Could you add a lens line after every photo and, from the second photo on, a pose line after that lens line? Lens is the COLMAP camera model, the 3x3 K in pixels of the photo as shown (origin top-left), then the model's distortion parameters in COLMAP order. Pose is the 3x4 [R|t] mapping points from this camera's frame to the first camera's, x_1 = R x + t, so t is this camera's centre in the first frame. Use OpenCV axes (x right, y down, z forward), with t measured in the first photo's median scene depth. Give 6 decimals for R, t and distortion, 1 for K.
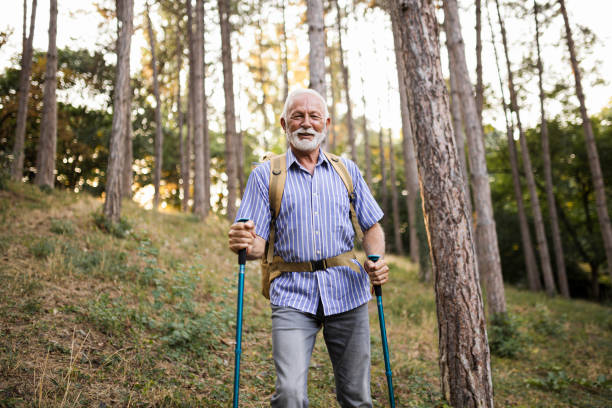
lens RADIAL K [[573.1, 0, 305.7], [0, 573.1, 204.8], [0, 0, 1]] dist [0.010956, 0.000000]
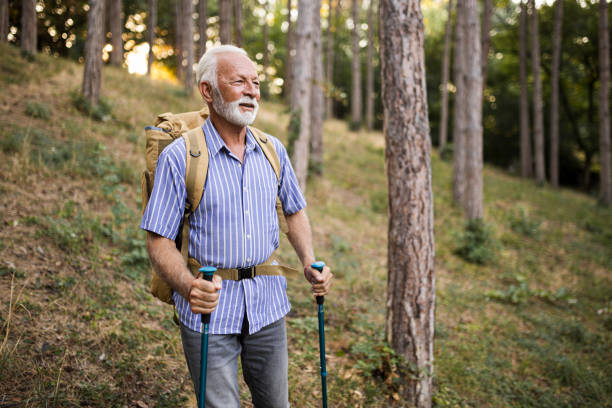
lens RADIAL K [[573.1, 0, 306.4], [0, 573.1, 199.9], [0, 0, 1]] dist [0.010956, 0.000000]
pose [[0.998549, 0.053358, 0.007267, 0.047669], [-0.053626, 0.972994, 0.224513, -0.083592], [0.004909, -0.224577, 0.974444, 0.029093]]
